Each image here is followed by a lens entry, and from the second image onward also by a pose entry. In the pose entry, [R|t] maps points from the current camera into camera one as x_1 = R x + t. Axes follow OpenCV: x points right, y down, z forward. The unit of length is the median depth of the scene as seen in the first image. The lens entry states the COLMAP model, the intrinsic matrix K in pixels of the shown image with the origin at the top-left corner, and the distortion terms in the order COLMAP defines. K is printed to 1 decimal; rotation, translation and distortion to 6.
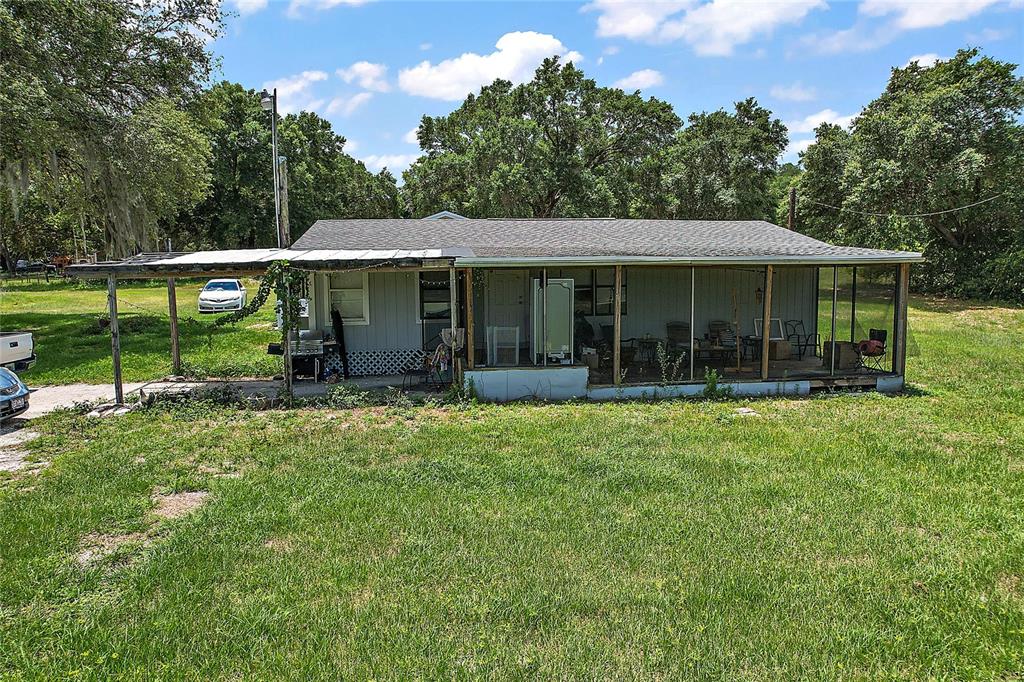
lens RADIAL K [[753.1, 0, 512.0], [0, 753.1, 341.0], [0, 0, 1]] dist [-0.054191, 0.087516]
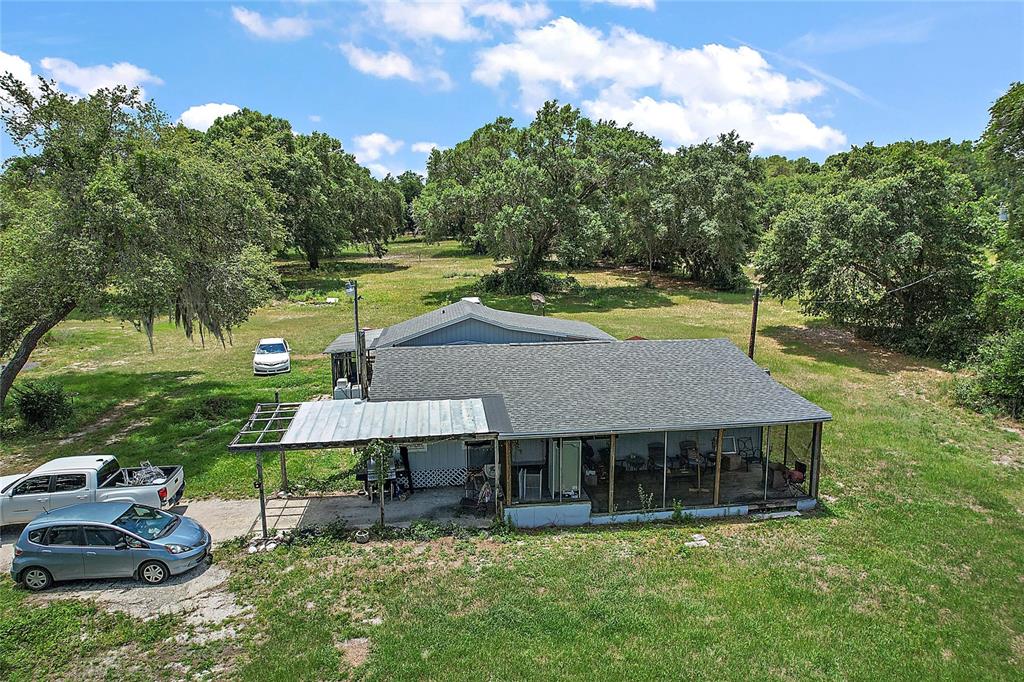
lens RADIAL K [[753.1, 0, 512.0], [0, 753.1, 341.0], [0, 0, 1]] dist [-0.054191, 0.087516]
pose [[0.999928, -0.001319, 0.011921, -0.055237], [0.000650, 0.998437, 0.055891, -0.299687], [-0.011976, -0.055879, 0.998366, -0.341695]]
